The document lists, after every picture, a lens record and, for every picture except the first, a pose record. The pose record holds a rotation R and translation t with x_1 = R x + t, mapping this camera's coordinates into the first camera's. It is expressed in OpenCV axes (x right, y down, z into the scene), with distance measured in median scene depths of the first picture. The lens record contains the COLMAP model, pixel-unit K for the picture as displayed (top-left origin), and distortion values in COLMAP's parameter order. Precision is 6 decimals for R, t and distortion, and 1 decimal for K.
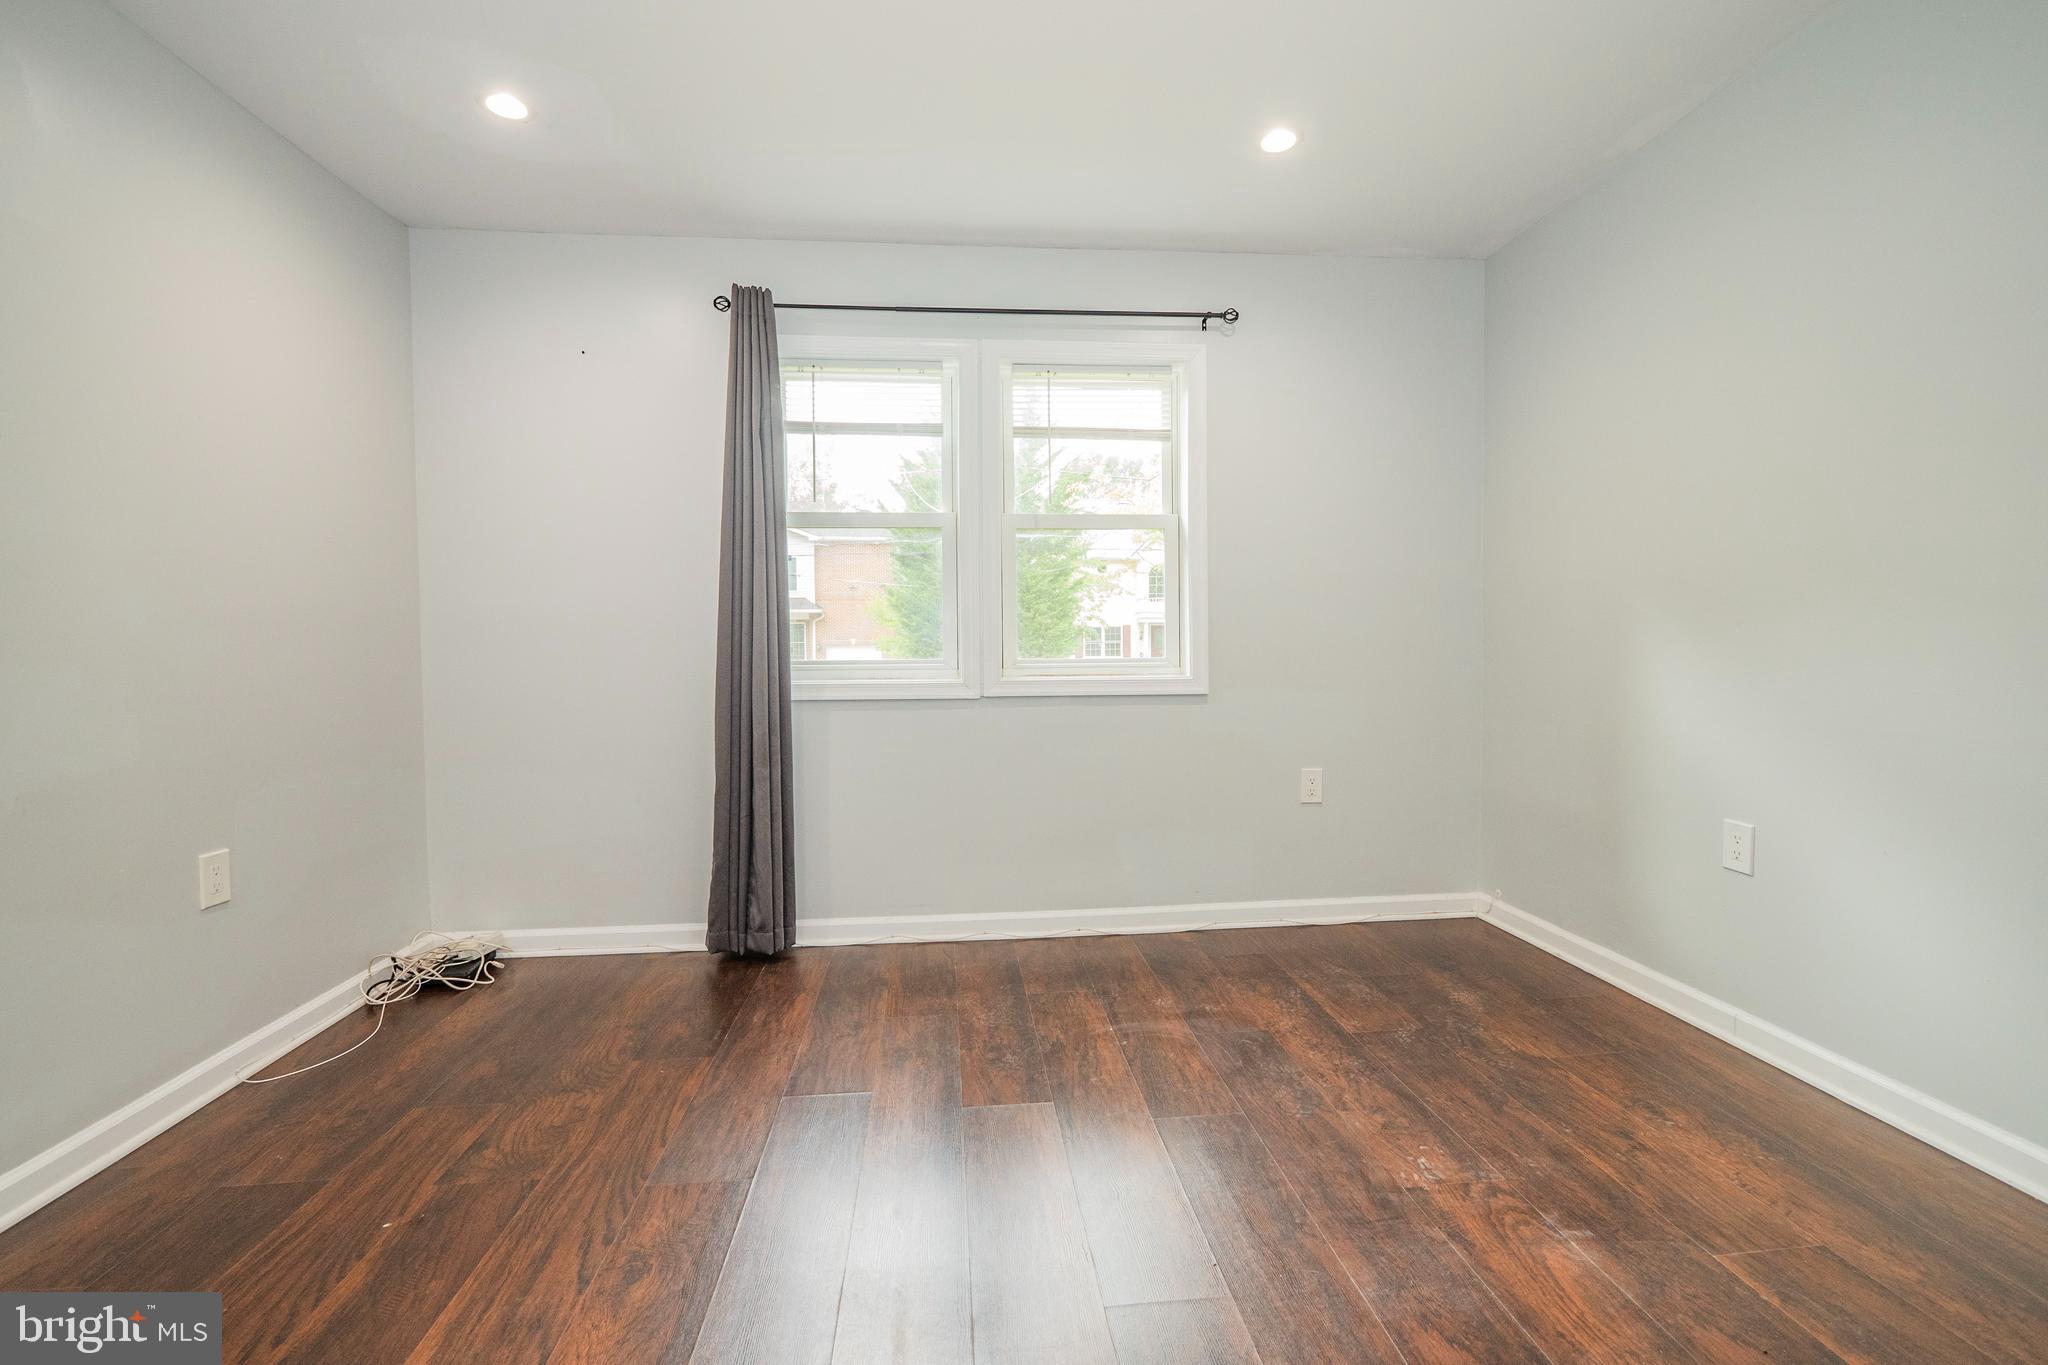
lens RADIAL K [[861.4, 0, 1022.0], [0, 861.4, 667.4], [0, 0, 1]] dist [-0.007675, 0.001227]
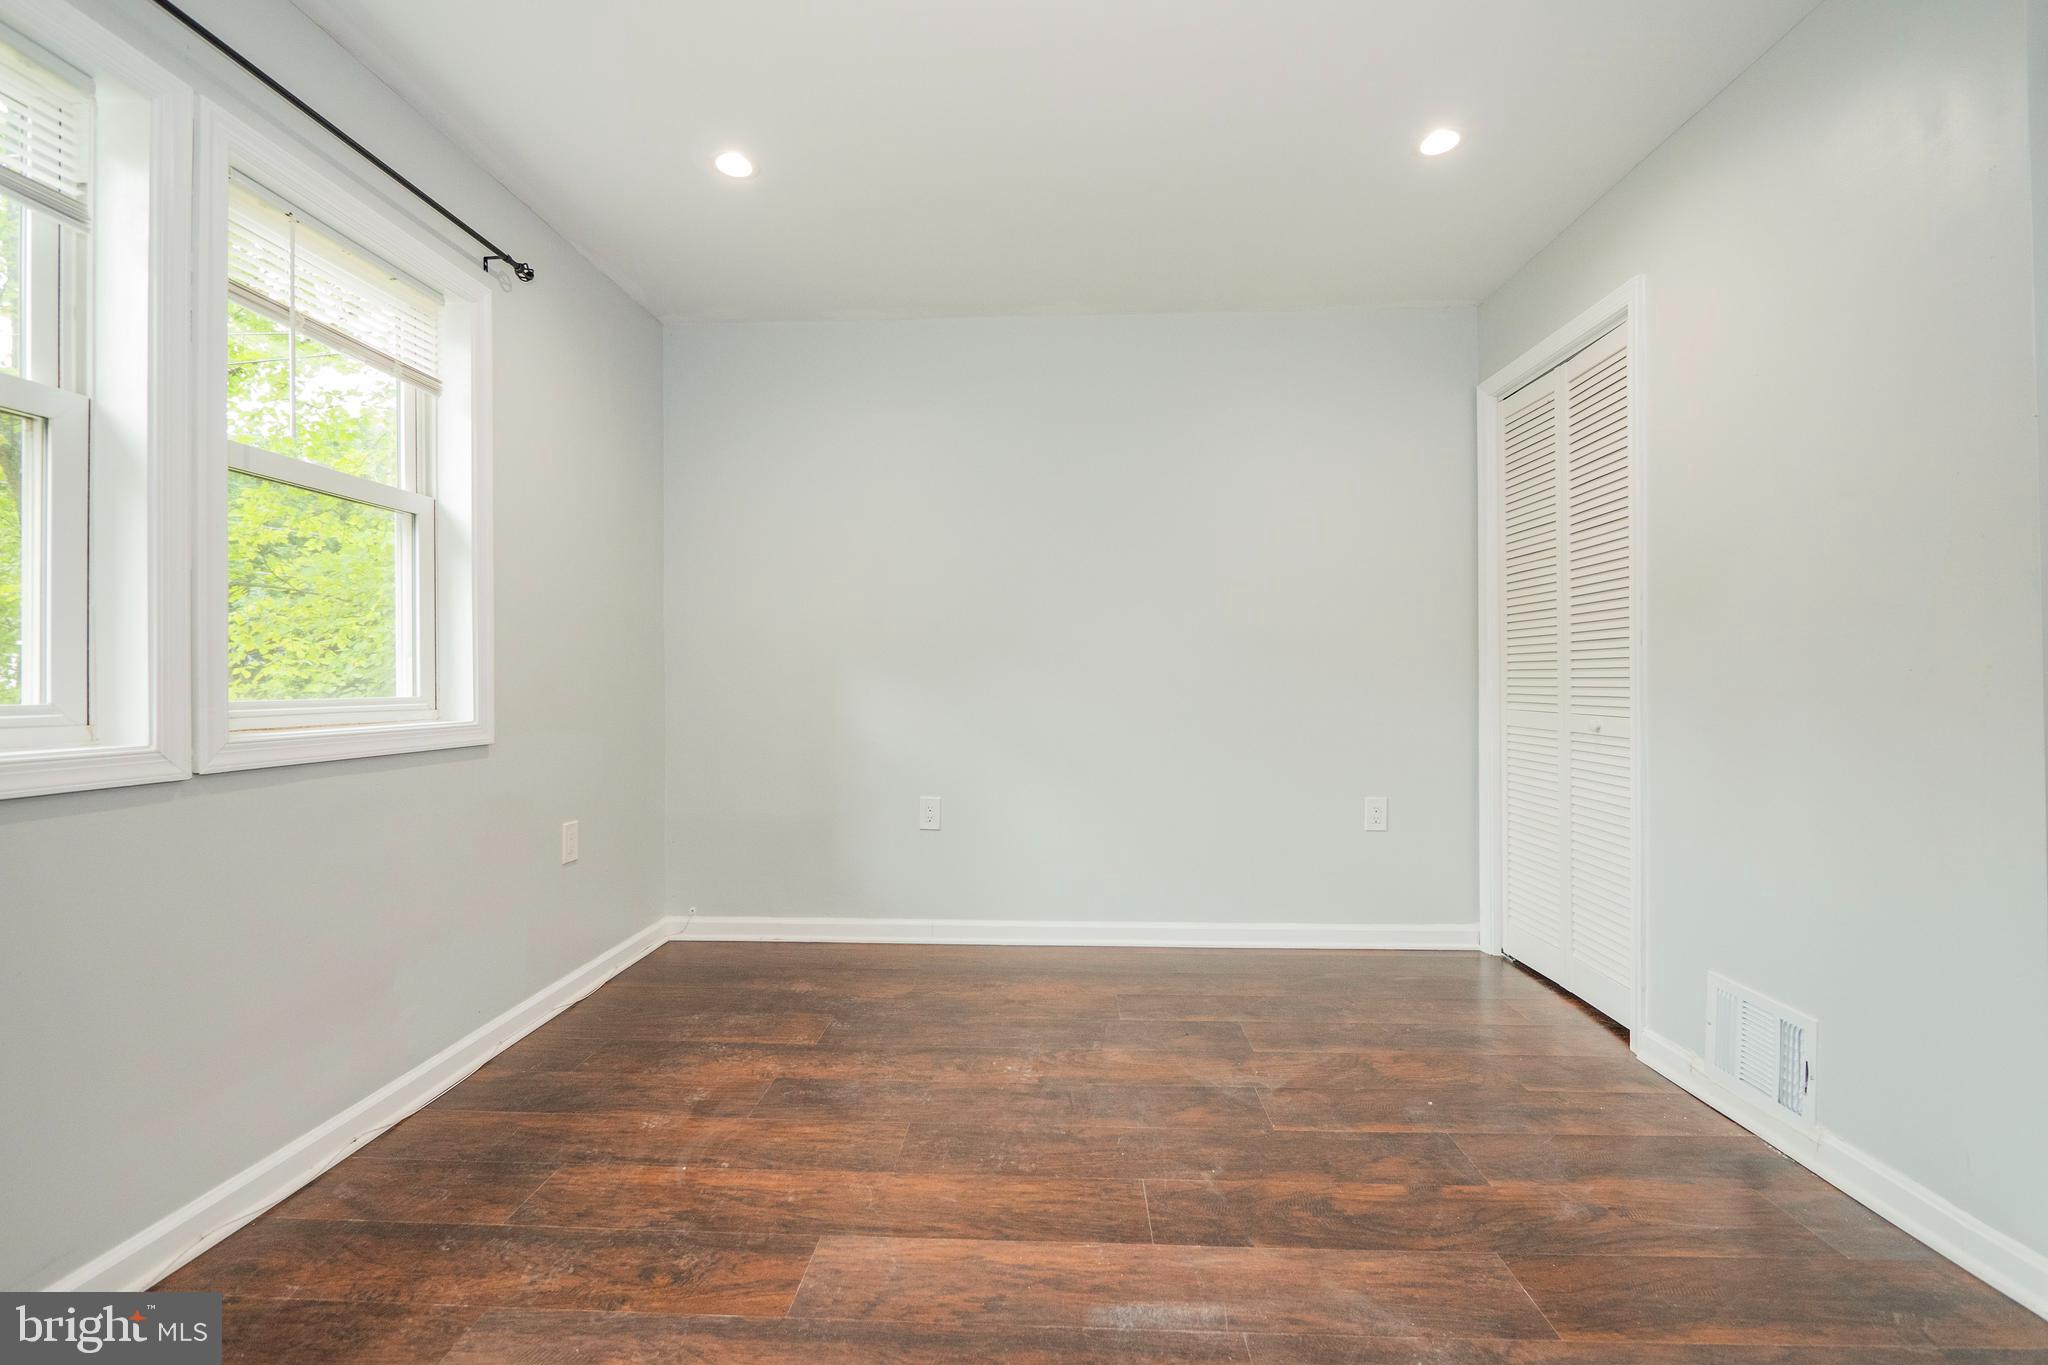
lens RADIAL K [[861.4, 0, 1020.9], [0, 861.4, 671.3], [0, 0, 1]] dist [-0.007675, 0.001227]
pose [[0.138649, 0.021076, 0.990117, -0.580155], [0.024175, 0.999404, -0.024659, -0.003732], [-0.990046, 0.027355, 0.138057, 0.526431]]
